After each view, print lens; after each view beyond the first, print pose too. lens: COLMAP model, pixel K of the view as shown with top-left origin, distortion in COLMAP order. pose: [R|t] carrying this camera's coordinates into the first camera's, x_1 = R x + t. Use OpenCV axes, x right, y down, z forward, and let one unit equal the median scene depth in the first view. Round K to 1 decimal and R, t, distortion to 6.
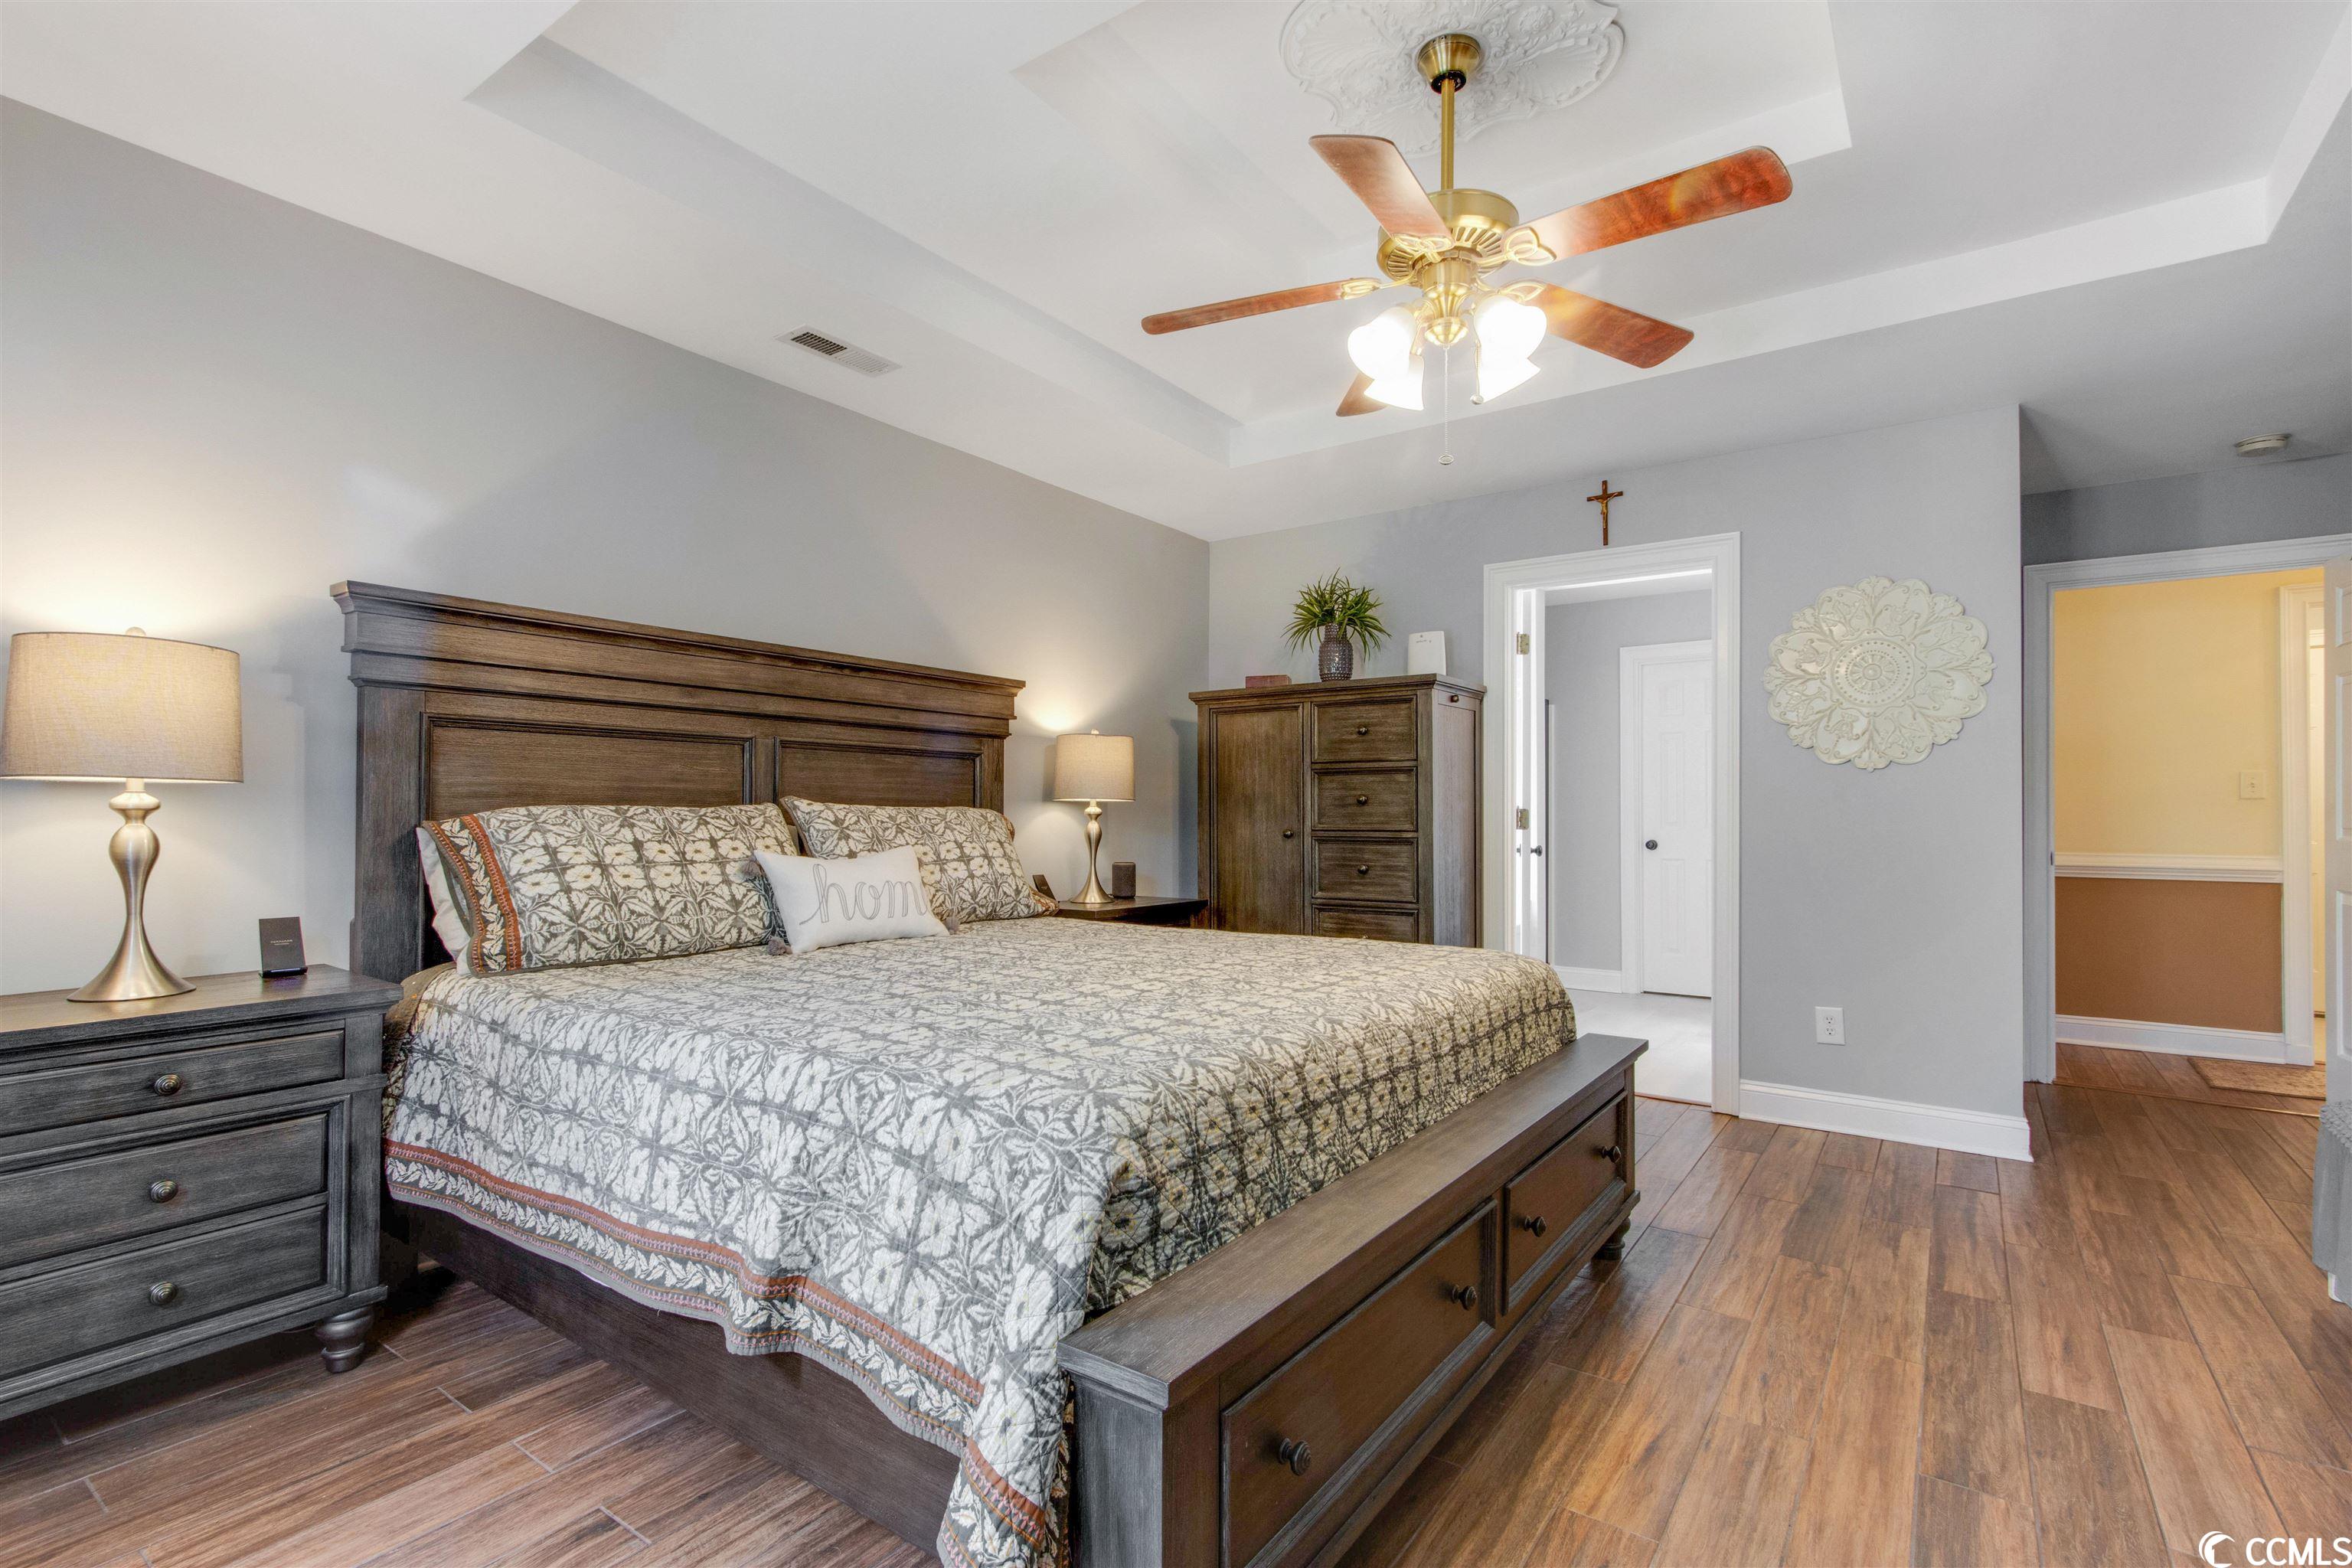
lens RADIAL K [[1112.1, 0, 1154.0], [0, 1112.1, 795.2], [0, 0, 1]] dist [-0.000922, 0.000033]
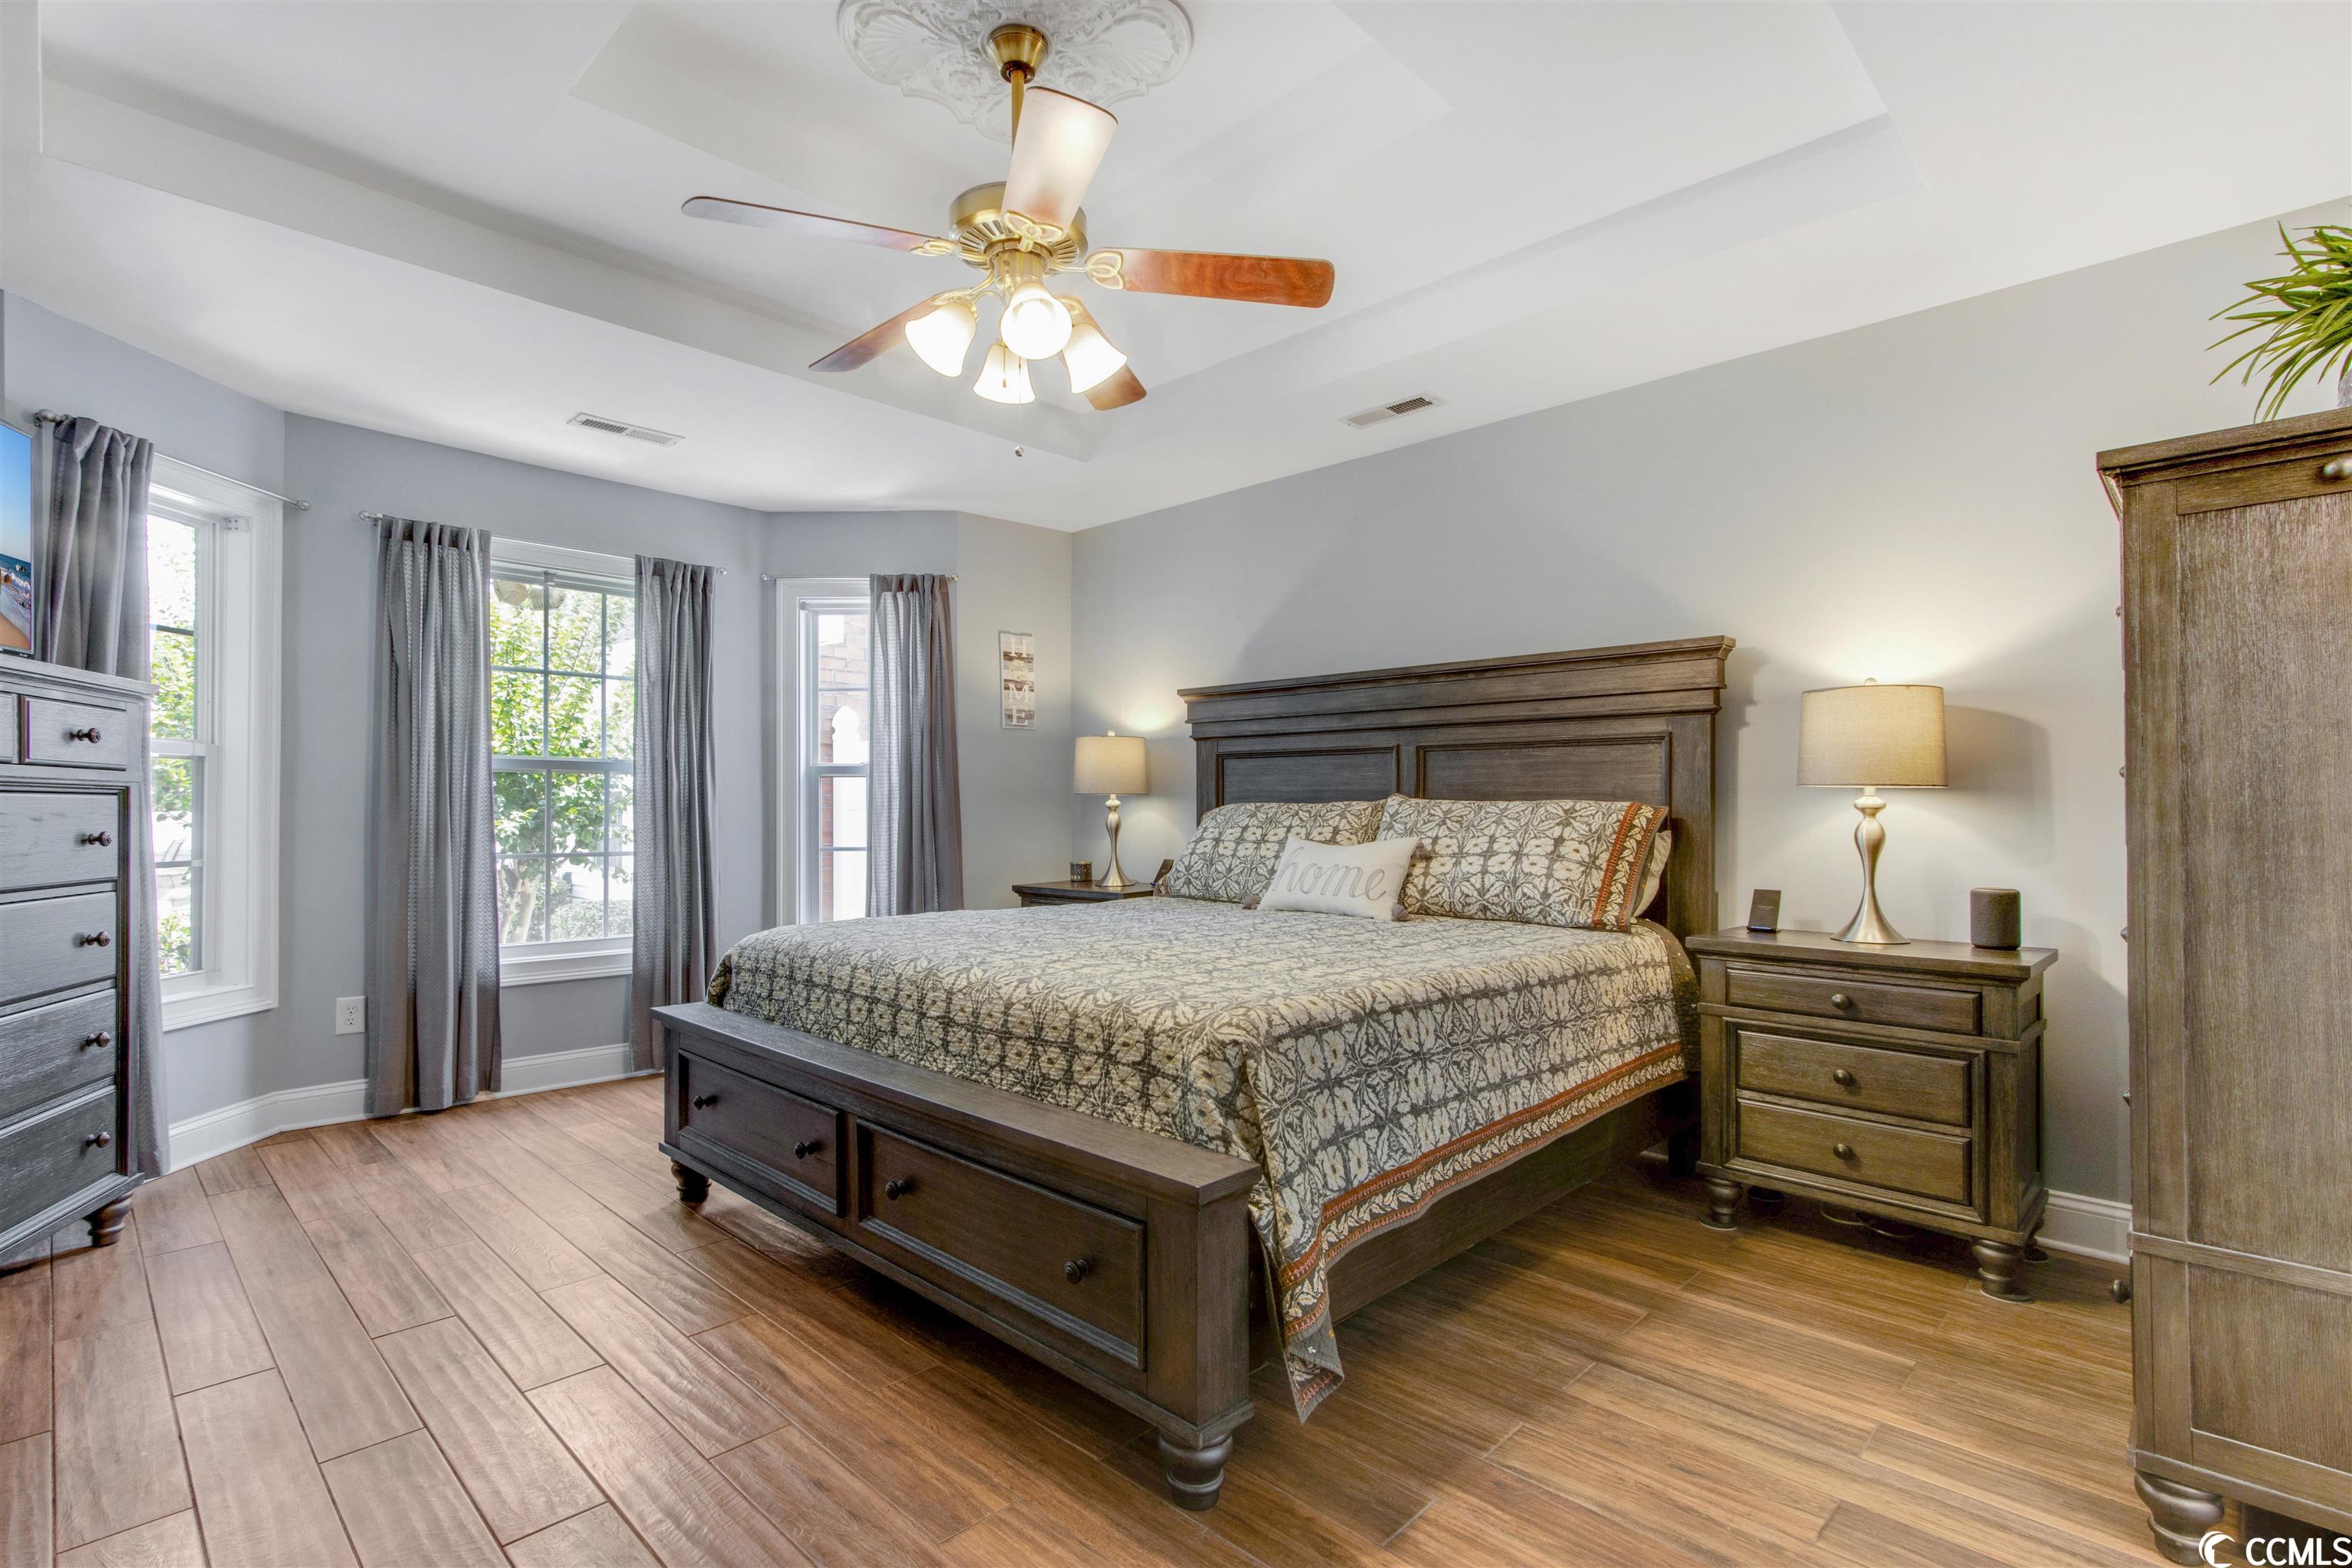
lens RADIAL K [[1112.1, 0, 1154.0], [0, 1112.1, 795.2], [0, 0, 1]] dist [-0.000922, 0.000033]
pose [[-0.149267, -0.015226, -0.988680, 0.937863], [0.014670, 0.999737, -0.017611, 0.020954], [0.988688, -0.017132, -0.149005, 0.968087]]
